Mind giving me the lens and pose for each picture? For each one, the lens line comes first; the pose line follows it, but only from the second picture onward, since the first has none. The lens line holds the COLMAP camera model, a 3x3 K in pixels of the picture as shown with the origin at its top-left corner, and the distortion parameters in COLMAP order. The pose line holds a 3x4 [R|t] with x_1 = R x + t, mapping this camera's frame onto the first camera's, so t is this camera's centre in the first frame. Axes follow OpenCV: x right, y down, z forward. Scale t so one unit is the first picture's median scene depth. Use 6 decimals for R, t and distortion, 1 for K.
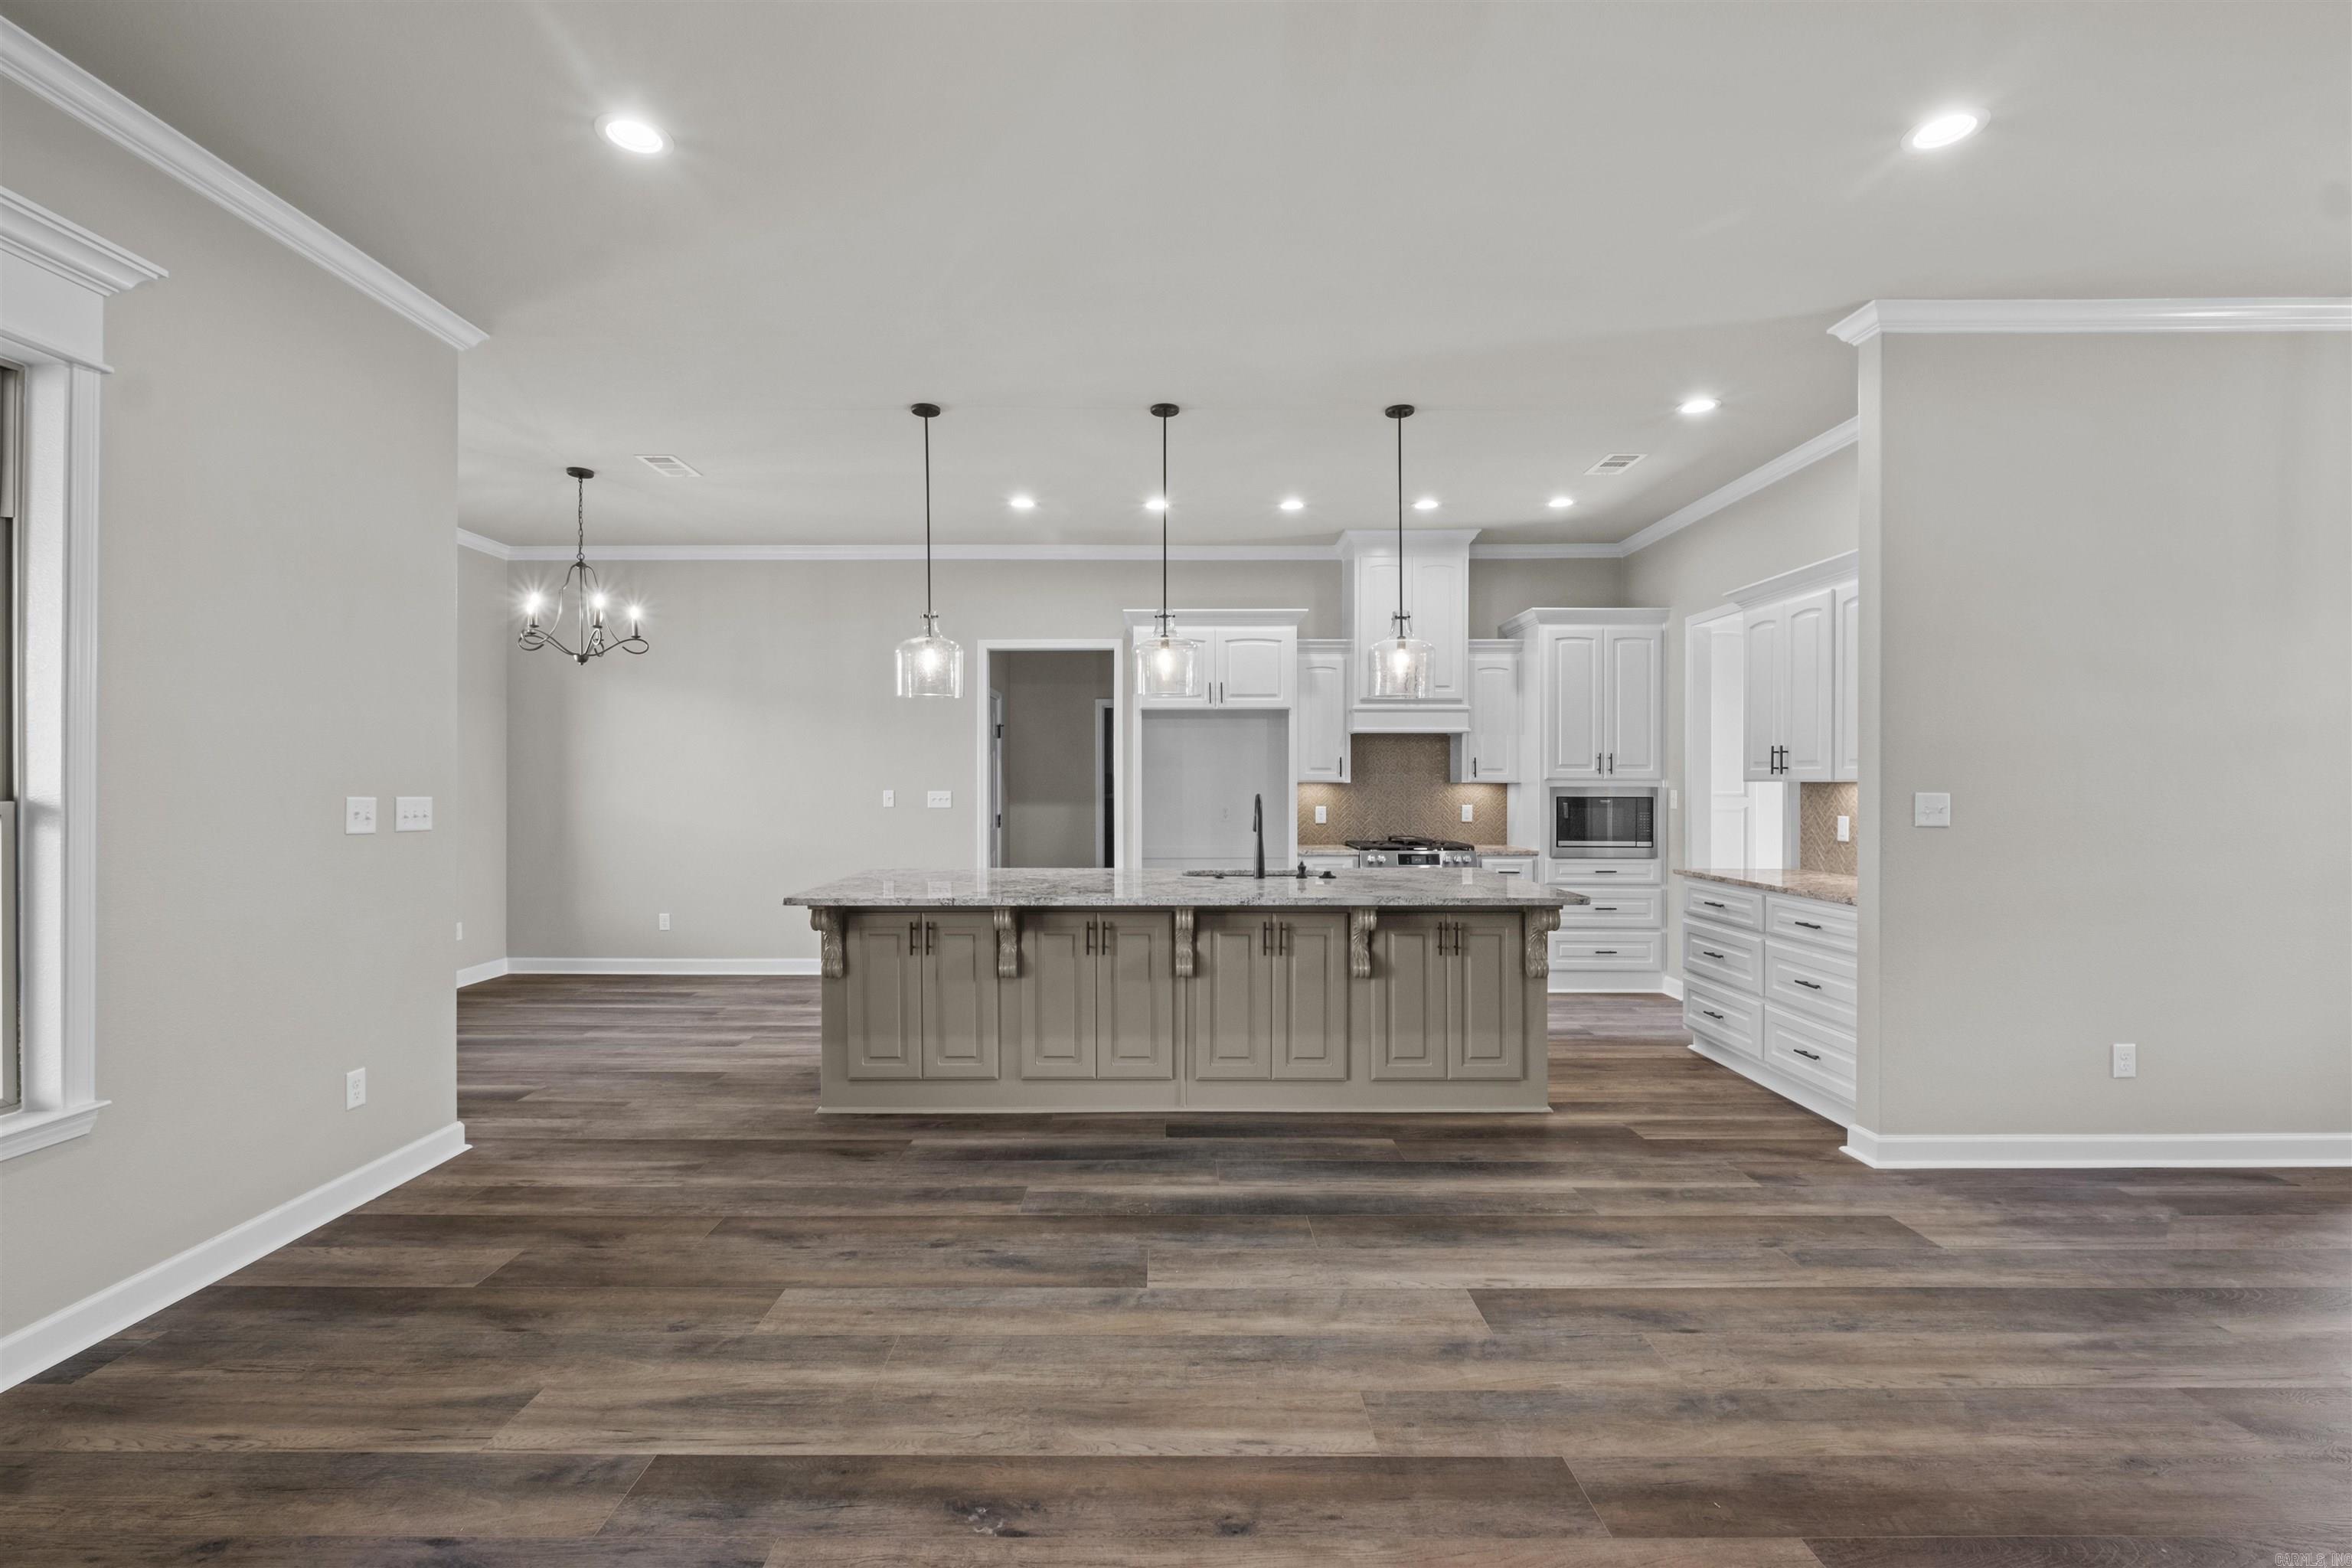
lens RADIAL K [[1018.7, 0, 1163.1], [0, 1018.7, 785.2], [0, 0, 1]] dist [-0.008389, 0.000426]
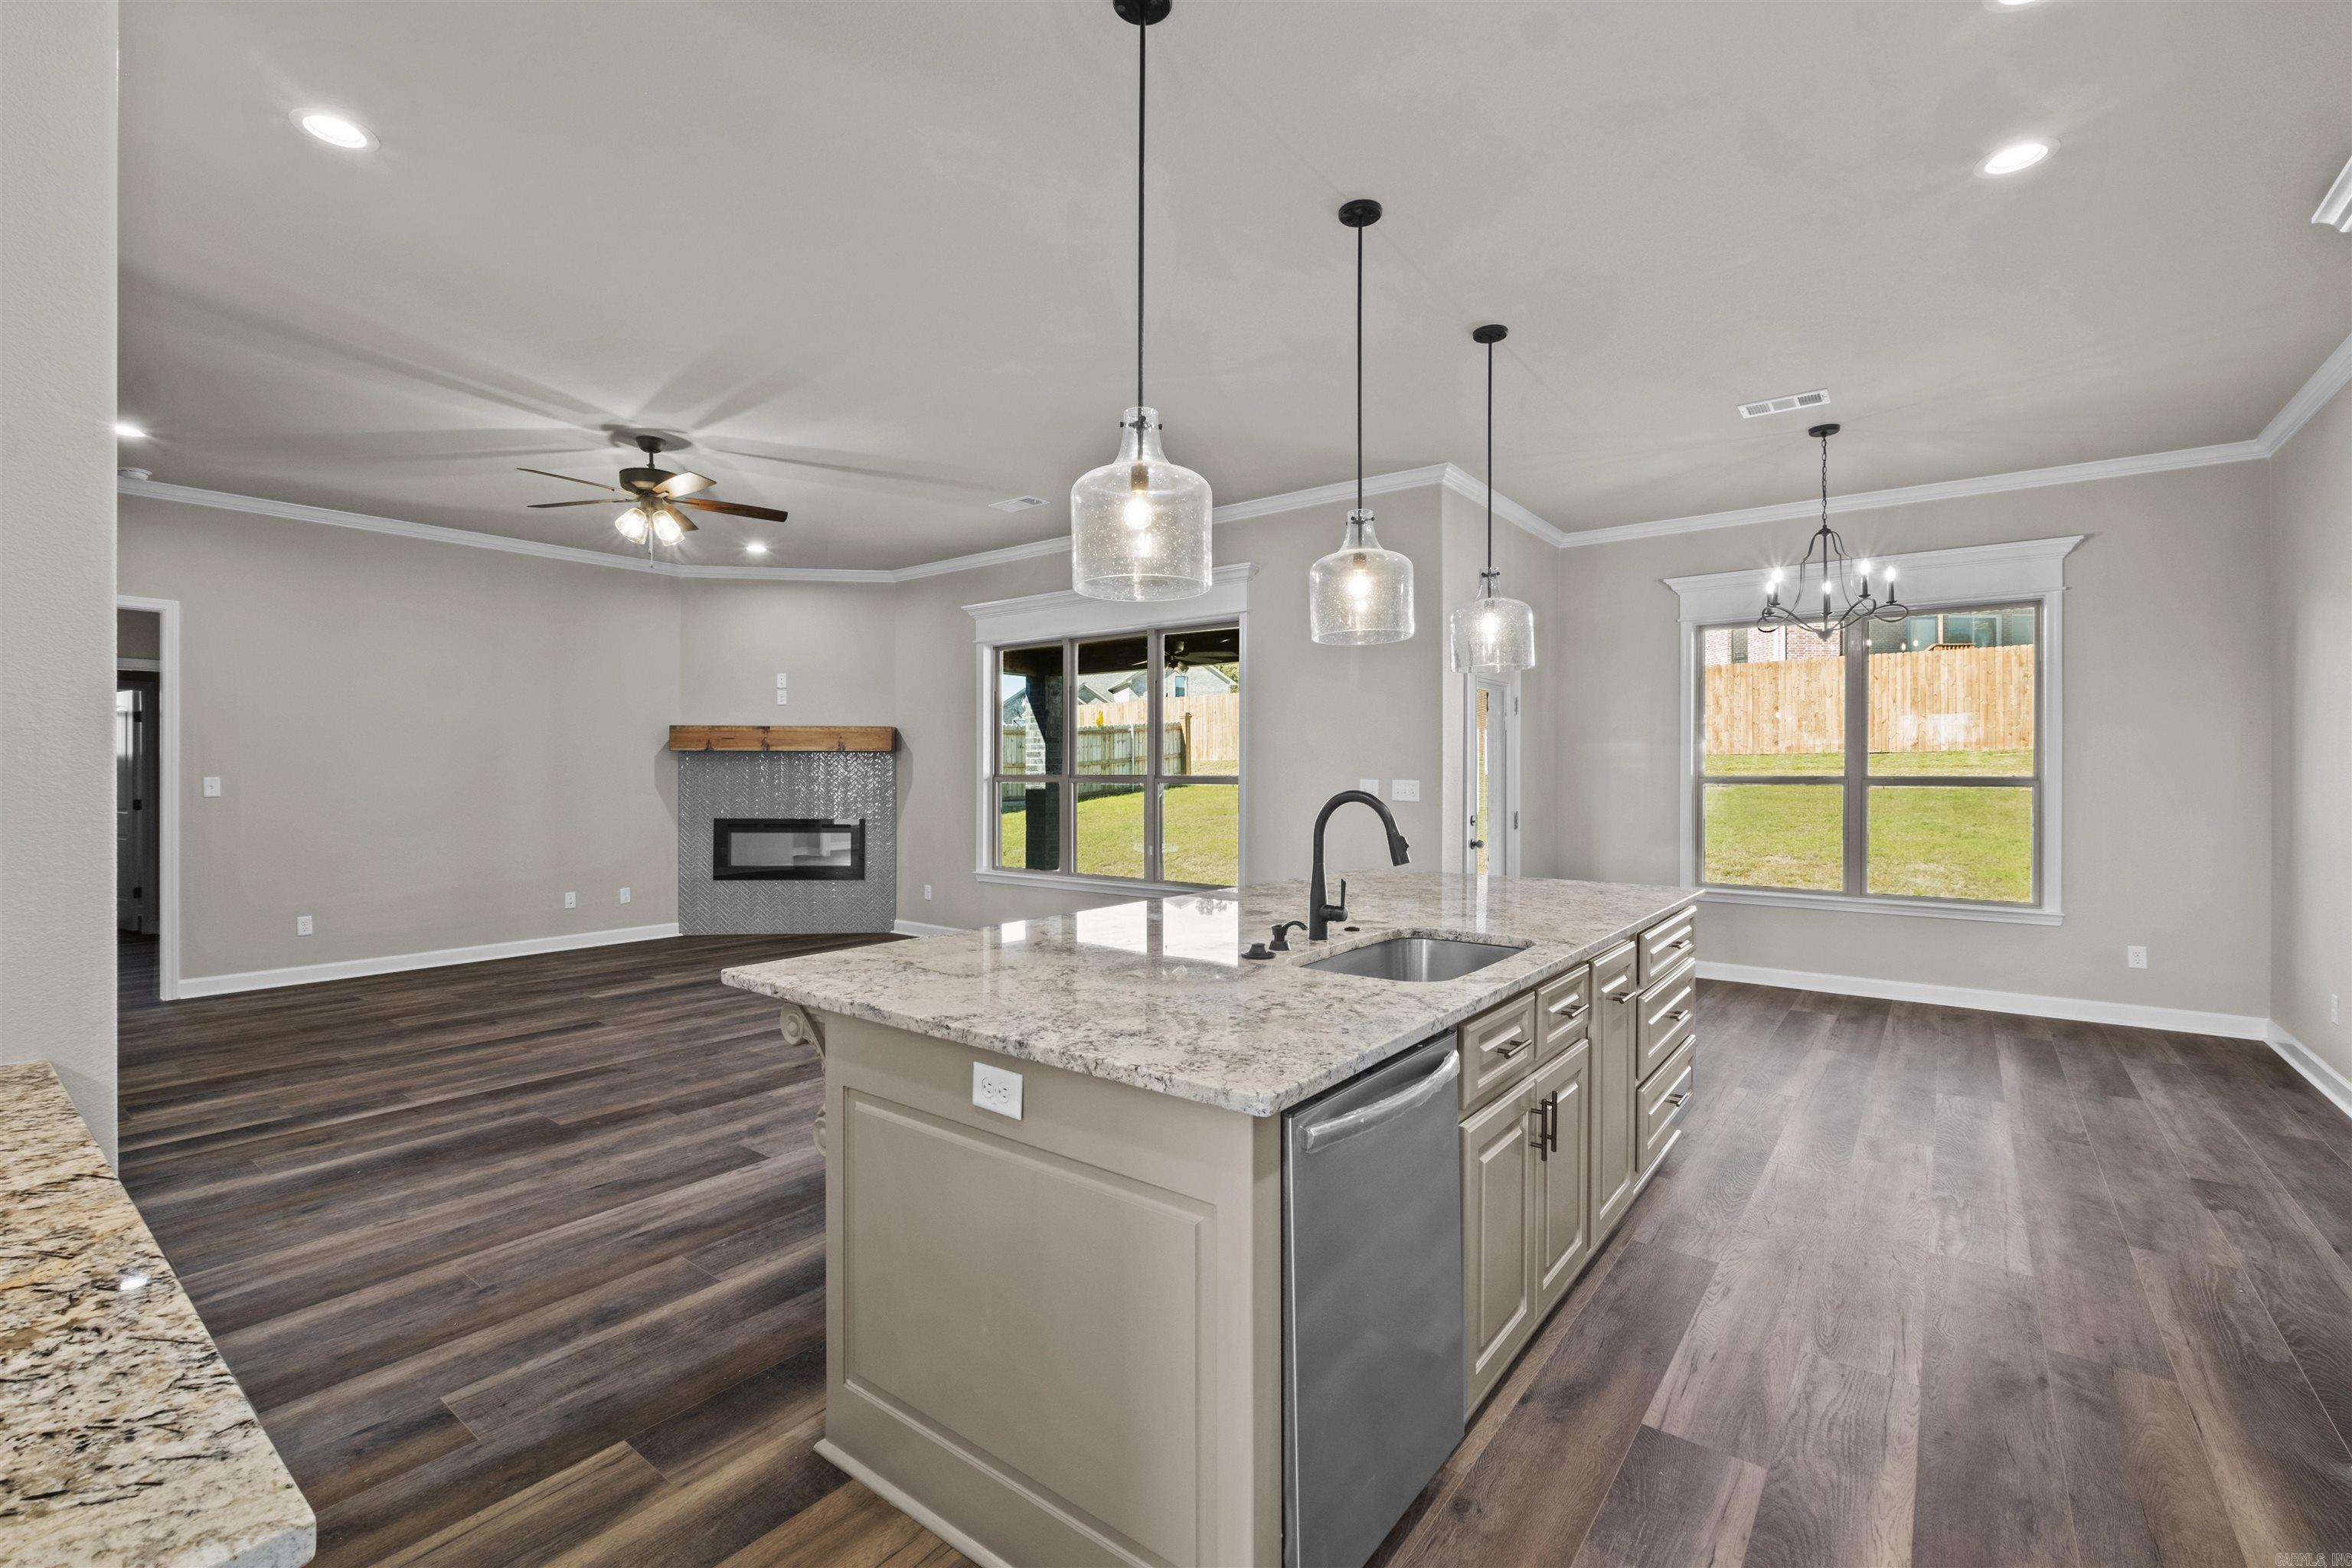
lens RADIAL K [[1018.7, 0, 1163.8], [0, 1018.7, 775.9], [0, 0, 1]] dist [-0.008389, 0.000426]
pose [[-0.613025, 0.003744, -0.790054, 0.771190], [-0.001759, 0.999980, 0.006104, -0.004082], [0.790061, 0.005131, -0.613006, 1.660582]]
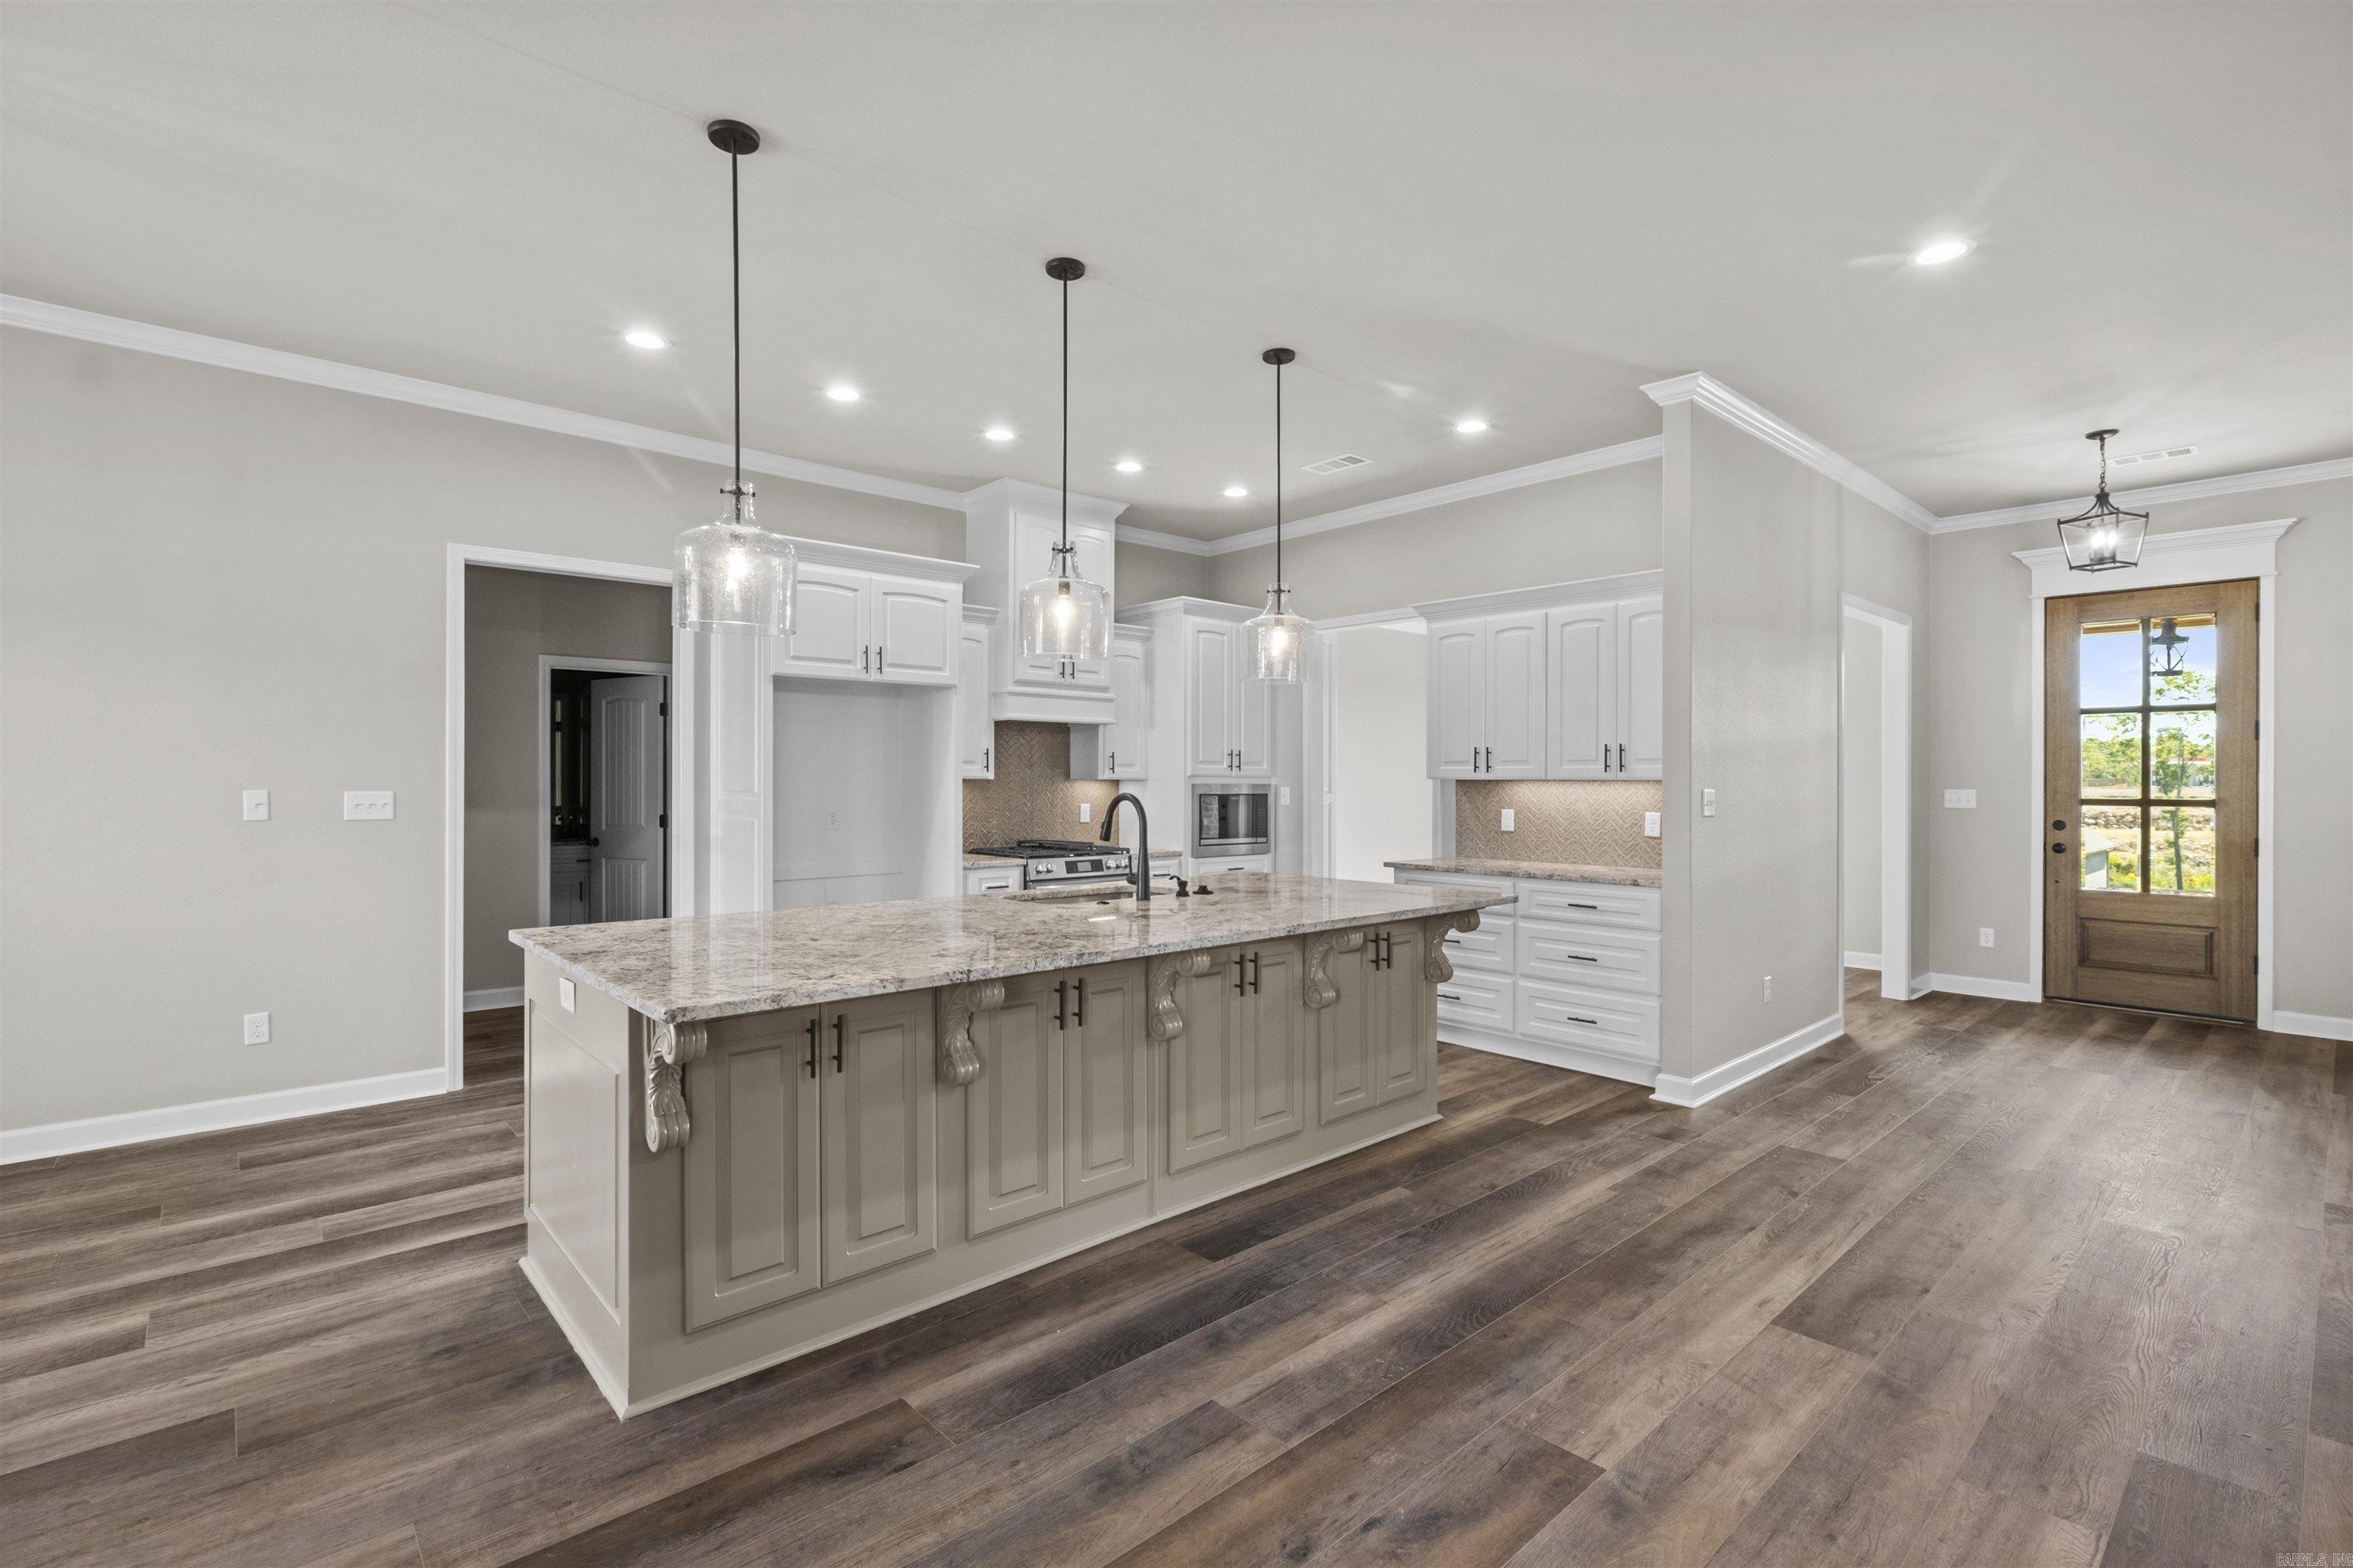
lens RADIAL K [[1065.2, 0, 1164.0], [0, 1065.2, 778.4], [0, 0, 1]] dist [-0.004826, 0.000301]
pose [[0.743862, 0.003758, 0.668323, -0.579288], [-0.001885, 0.999992, -0.003525, 0.000348], [-0.668331, 0.001362, 0.743863, 0.488169]]
